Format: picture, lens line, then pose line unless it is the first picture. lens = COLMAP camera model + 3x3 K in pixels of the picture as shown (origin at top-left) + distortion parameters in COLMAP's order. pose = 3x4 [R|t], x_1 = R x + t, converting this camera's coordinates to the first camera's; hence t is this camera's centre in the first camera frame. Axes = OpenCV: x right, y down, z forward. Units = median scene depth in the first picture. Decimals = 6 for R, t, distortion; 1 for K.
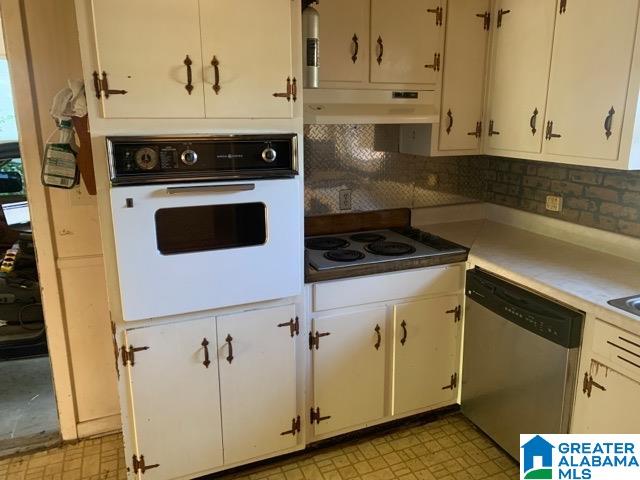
lens RADIAL K [[494.5, 0, 320.6], [0, 494.5, 236.2], [0, 0, 1]] dist [0.038914, -0.036840]
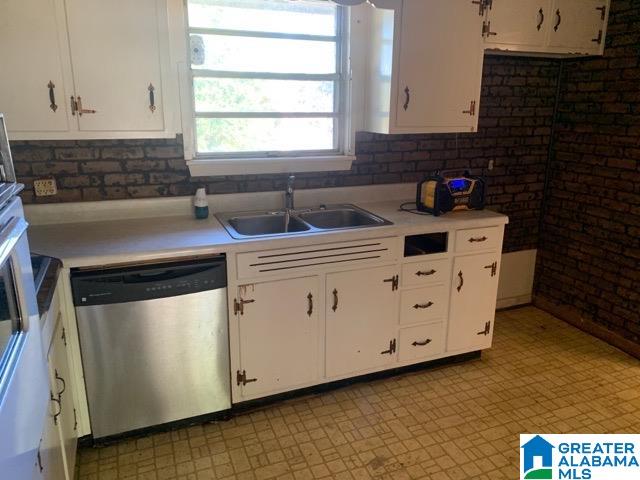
lens RADIAL K [[494.5, 0, 324.0], [0, 494.5, 231.6], [0, 0, 1]] dist [0.038914, -0.036840]
pose [[0.000080, -0.250429, 0.968135, -0.486339], [0.232069, 0.941709, 0.243574, -0.105408], [-0.972699, 0.224654, 0.058192, 0.528850]]
